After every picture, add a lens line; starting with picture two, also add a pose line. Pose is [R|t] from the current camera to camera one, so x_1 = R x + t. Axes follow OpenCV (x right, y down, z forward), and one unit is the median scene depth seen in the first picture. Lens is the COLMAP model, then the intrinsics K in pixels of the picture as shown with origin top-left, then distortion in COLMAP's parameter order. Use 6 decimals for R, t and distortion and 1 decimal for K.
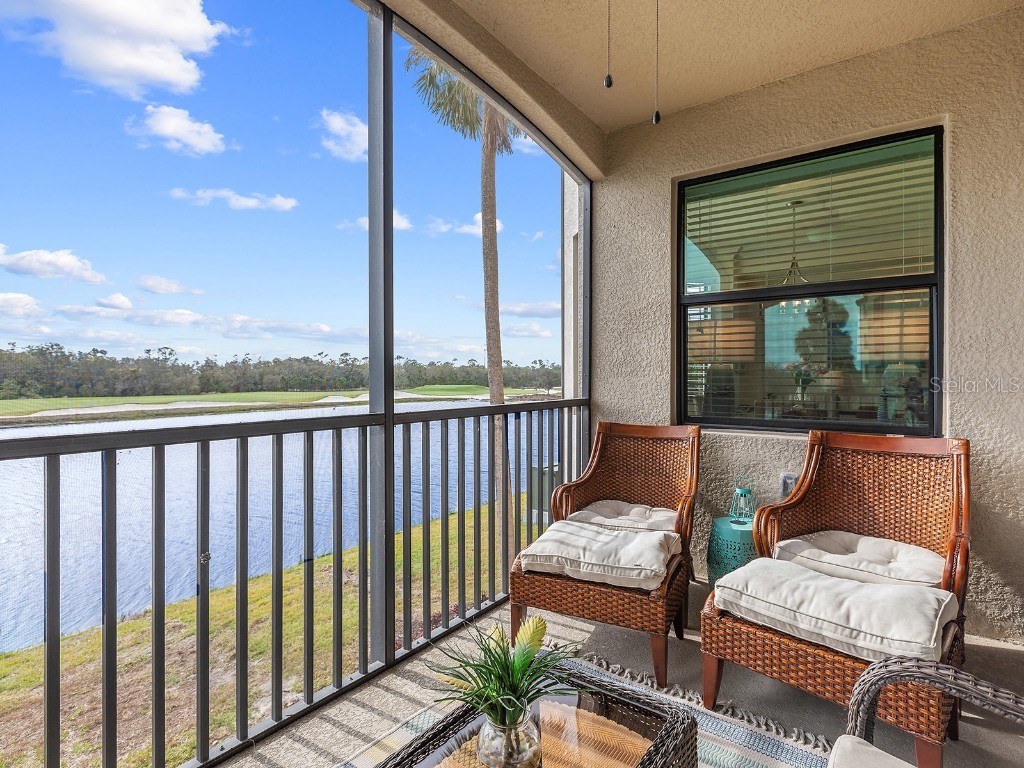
lens RADIAL K [[512.0, 0, 520.8], [0, 512.0, 377.8], [0, 0, 1]] dist [0.000624, -0.000047]
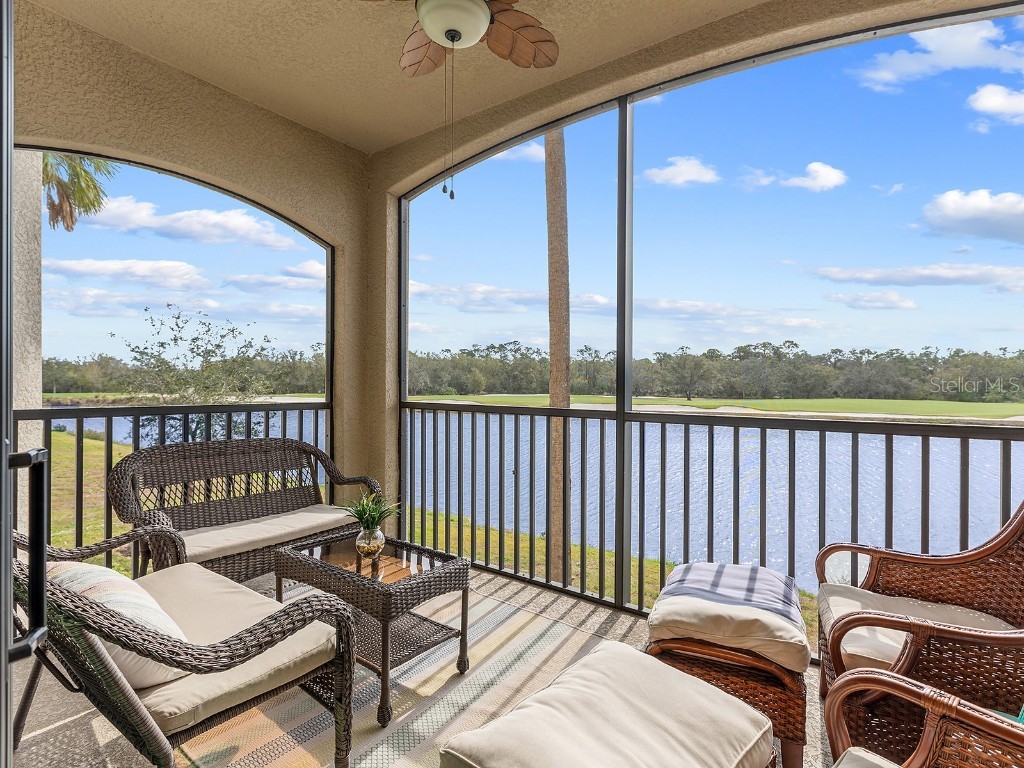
lens RADIAL K [[512.0, 0, 520.8], [0, 512.0, 377.8], [0, 0, 1]] dist [0.000624, -0.000047]
pose [[0.998950, 0.005505, 0.045475, -0.513760], [-0.005021, 0.999930, -0.010748, 0.038579], [-0.045531, 0.010509, 0.998908, 0.153908]]
